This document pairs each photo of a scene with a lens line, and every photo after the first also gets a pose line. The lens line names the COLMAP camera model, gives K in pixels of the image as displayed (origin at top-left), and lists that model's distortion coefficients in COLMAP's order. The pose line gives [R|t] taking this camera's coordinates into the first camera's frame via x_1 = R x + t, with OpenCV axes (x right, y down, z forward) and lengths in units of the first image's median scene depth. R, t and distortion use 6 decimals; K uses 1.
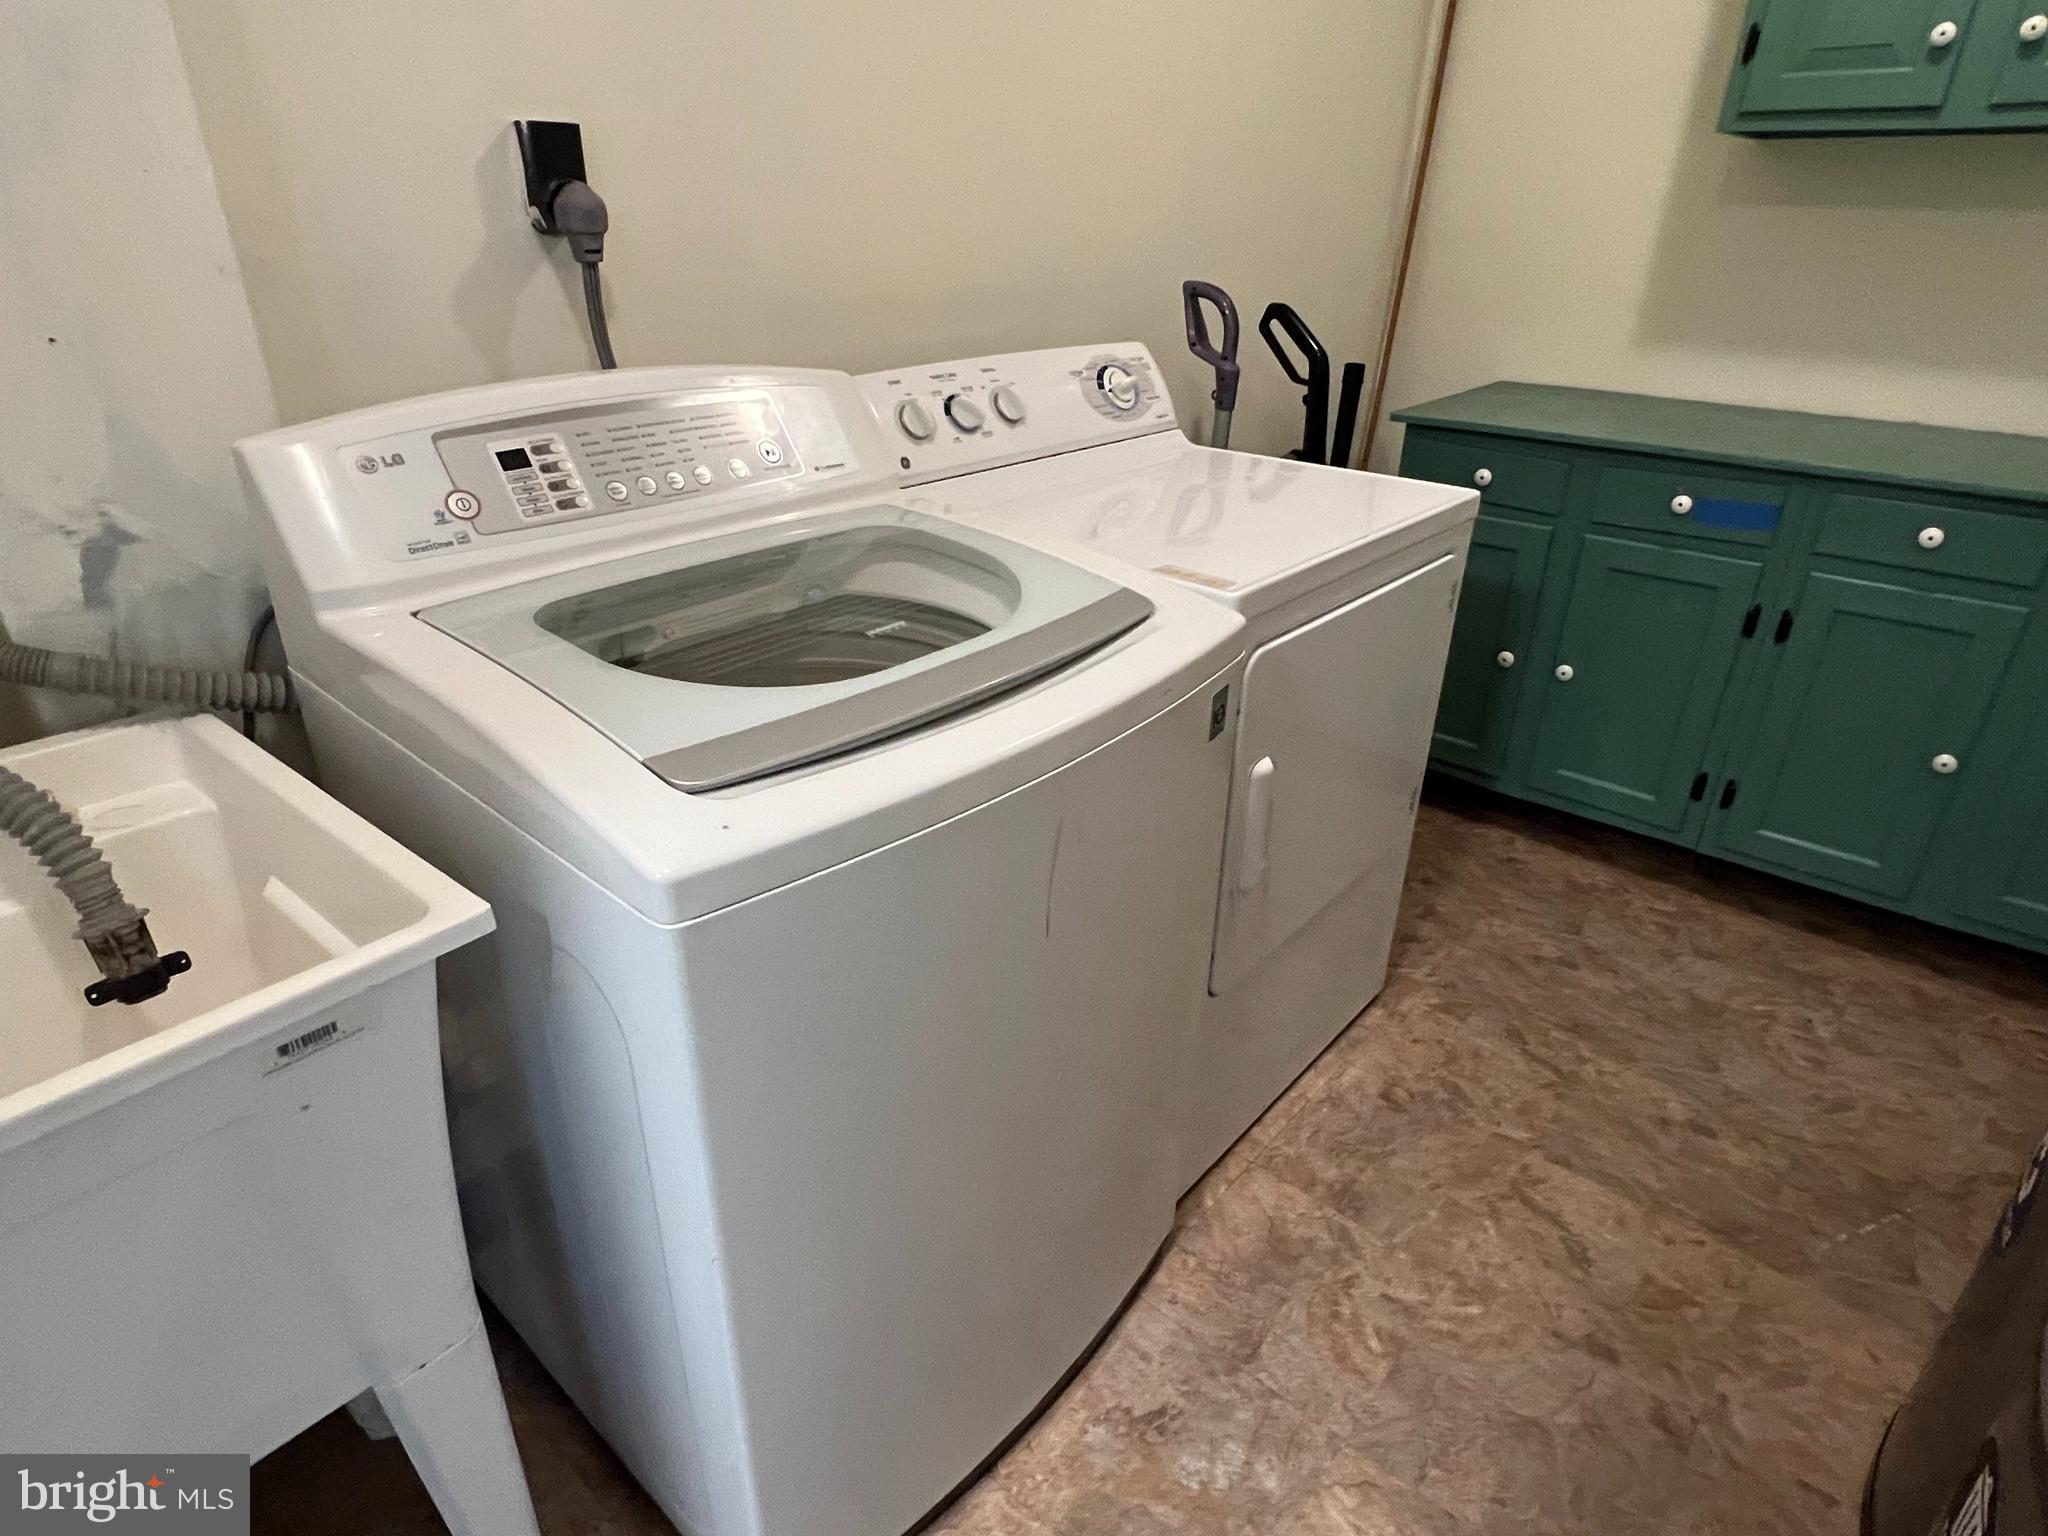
lens RADIAL K [[1126.7, 0, 1026.2], [0, 1126.7, 772.5], [0, 0, 1]] dist [0.002677, -0.001125]
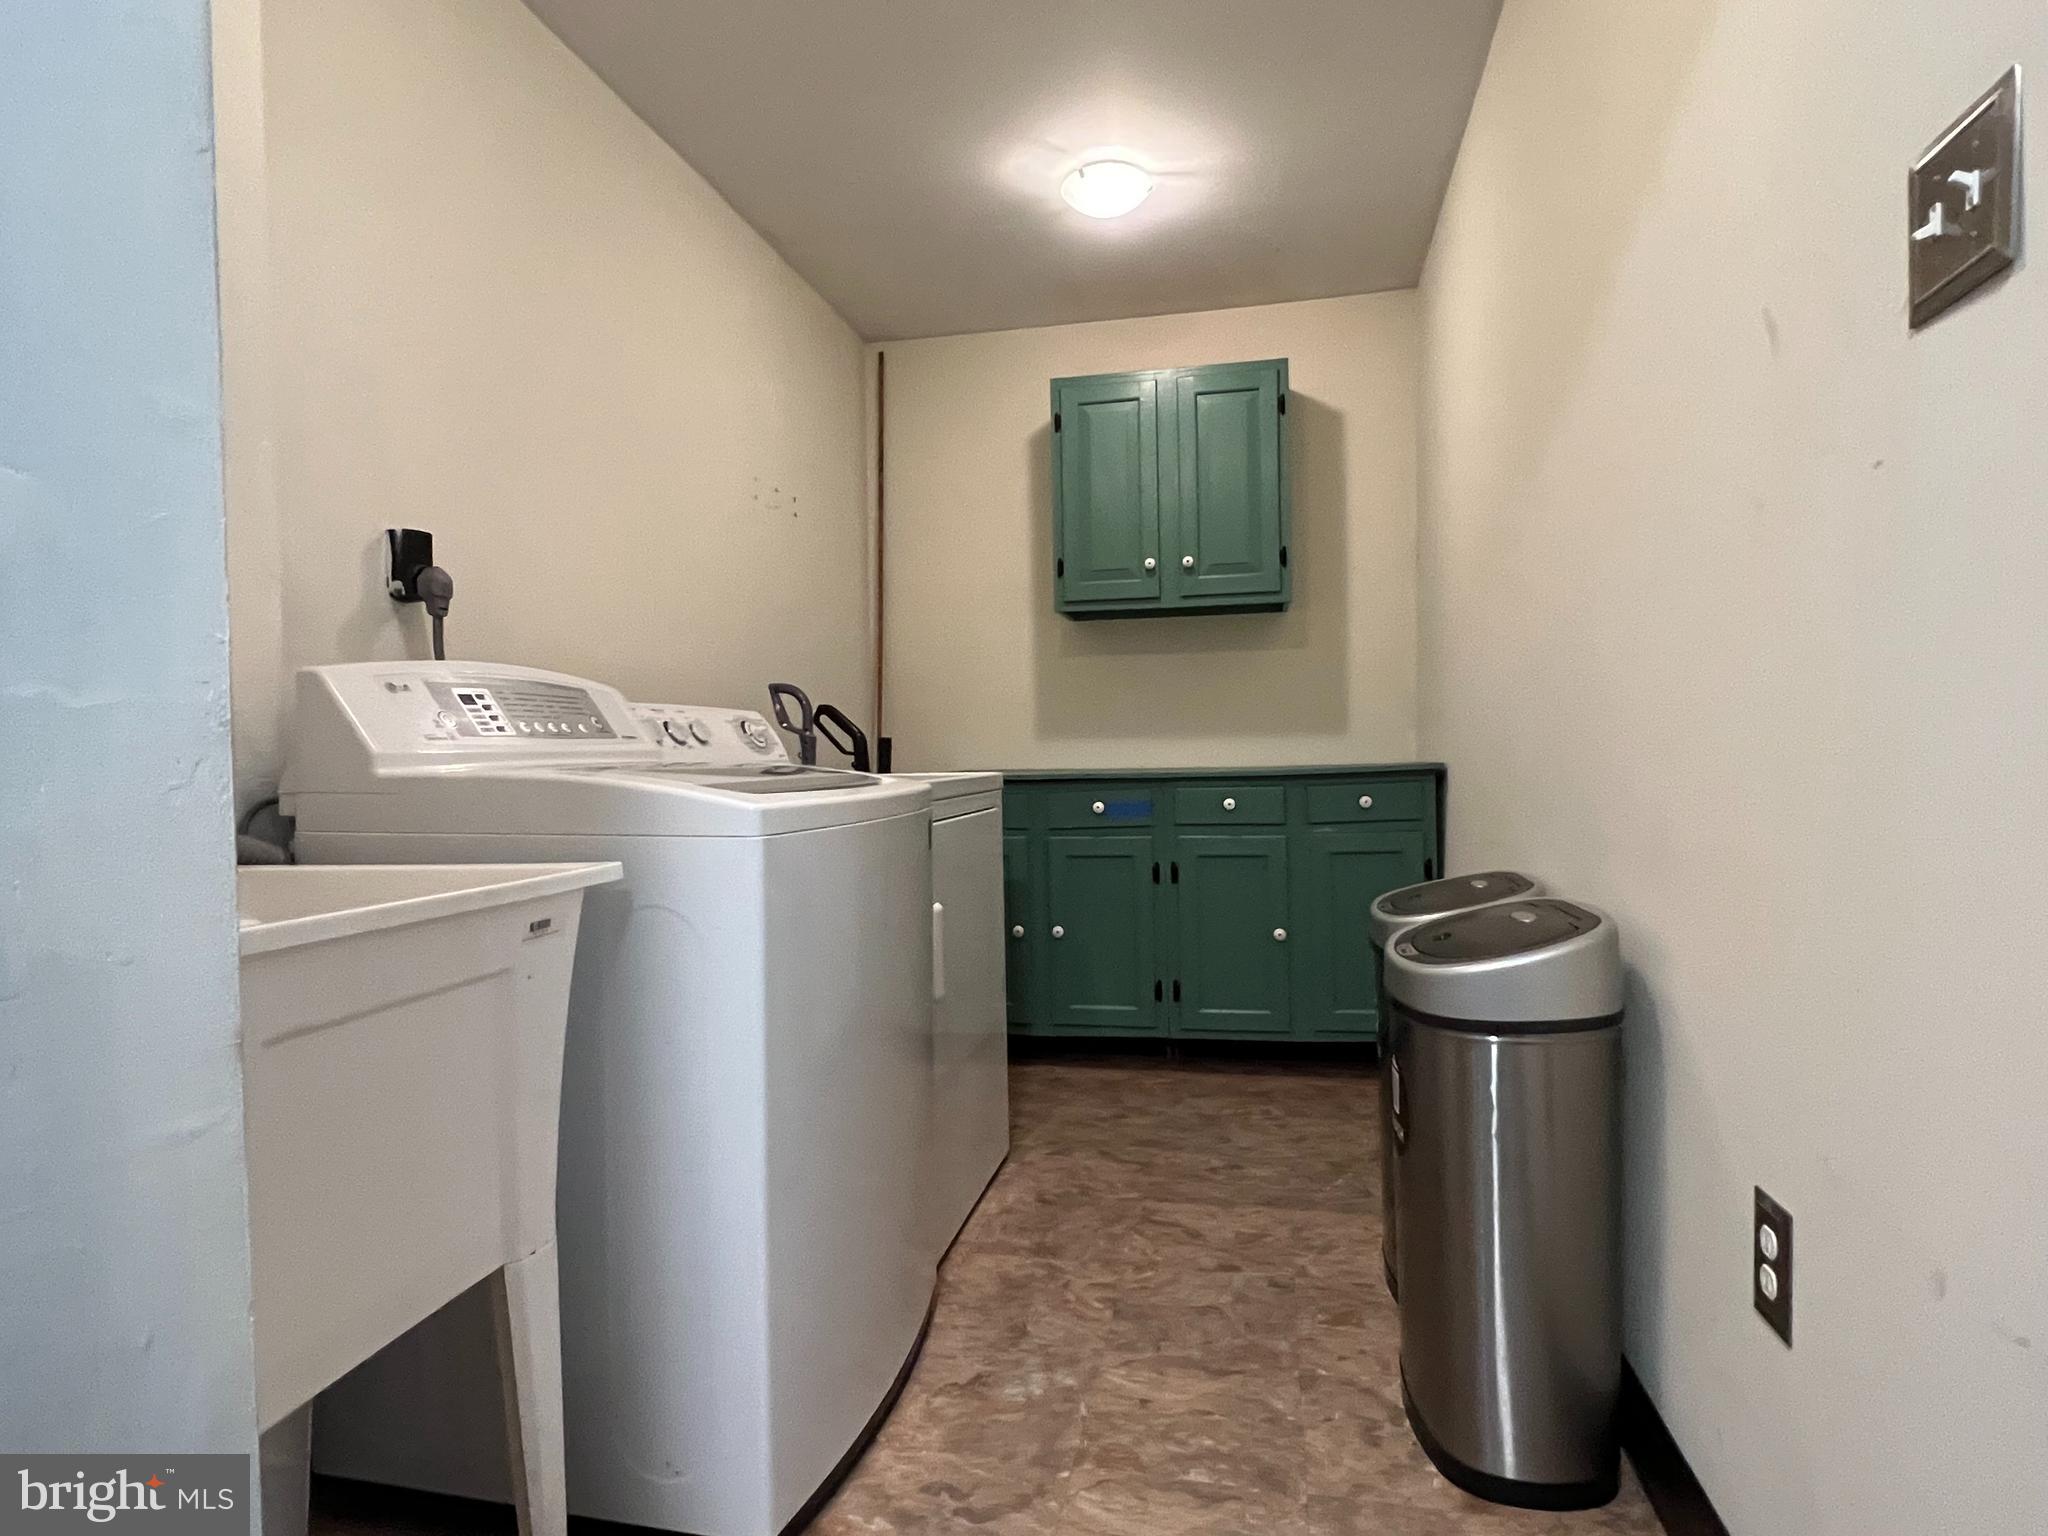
lens RADIAL K [[1126.7, 0, 1021.2], [0, 1126.7, 769.5], [0, 0, 1]] dist [0.002677, -0.001125]
pose [[0.873823, -0.040090, 0.484589, -0.352591], [0.247525, 0.894479, -0.372343, 0.352636], [-0.418527, 0.445310, 0.791539, -0.289021]]
